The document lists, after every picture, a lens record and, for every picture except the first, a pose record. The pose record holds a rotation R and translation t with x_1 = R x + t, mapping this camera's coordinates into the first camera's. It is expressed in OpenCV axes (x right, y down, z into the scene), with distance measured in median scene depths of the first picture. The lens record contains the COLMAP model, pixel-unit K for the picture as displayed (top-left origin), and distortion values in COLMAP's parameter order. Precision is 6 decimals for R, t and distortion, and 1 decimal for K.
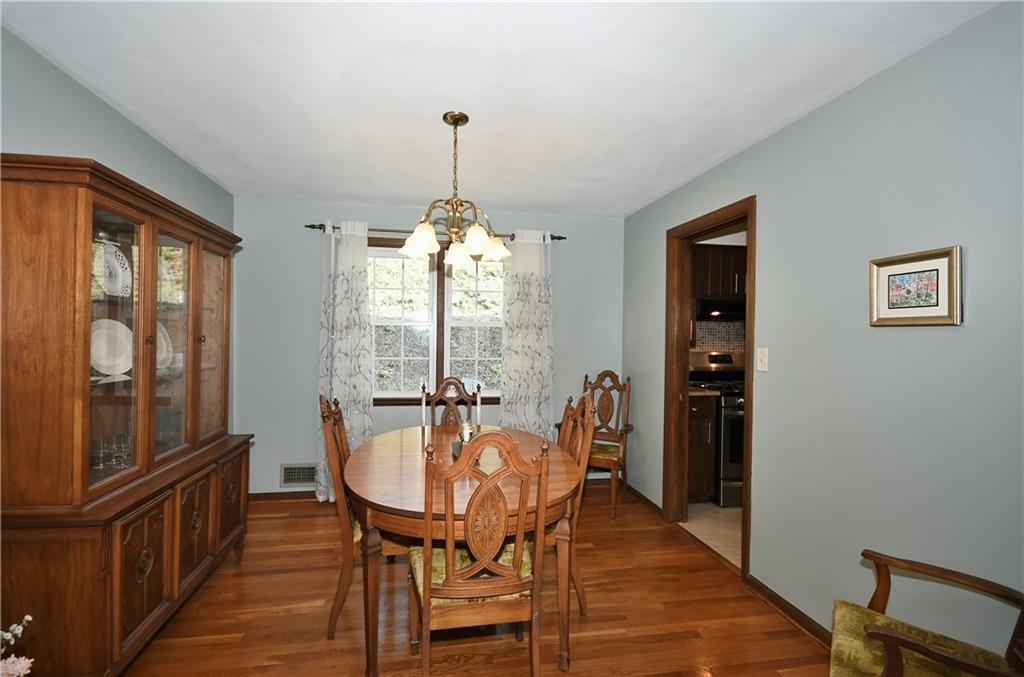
lens RADIAL K [[469.2, 0, 508.3], [0, 469.2, 336.4], [0, 0, 1]] dist [0.002702, 0.000084]
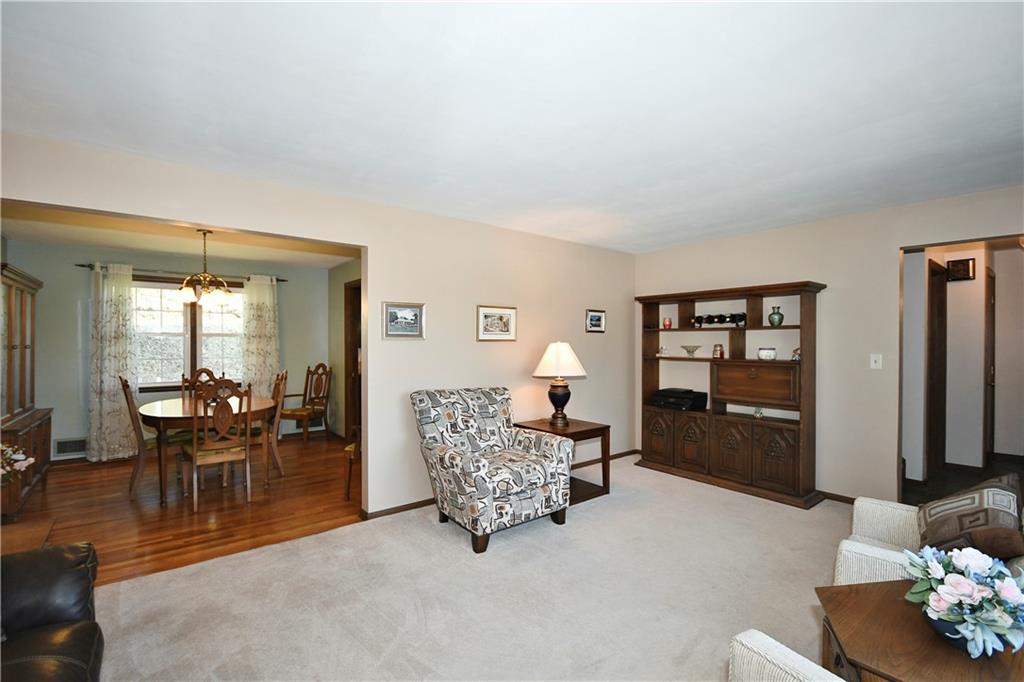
lens RADIAL K [[451.1, 0, 509.2], [0, 451.1, 340.9], [0, 0, 1]] dist [-0.003110, -0.001565]
pose [[0.885333, -0.012638, 0.464786, 0.078225], [0.011895, 0.999919, 0.004531, -0.002136], [-0.464806, 0.001517, 0.885411, -0.744801]]
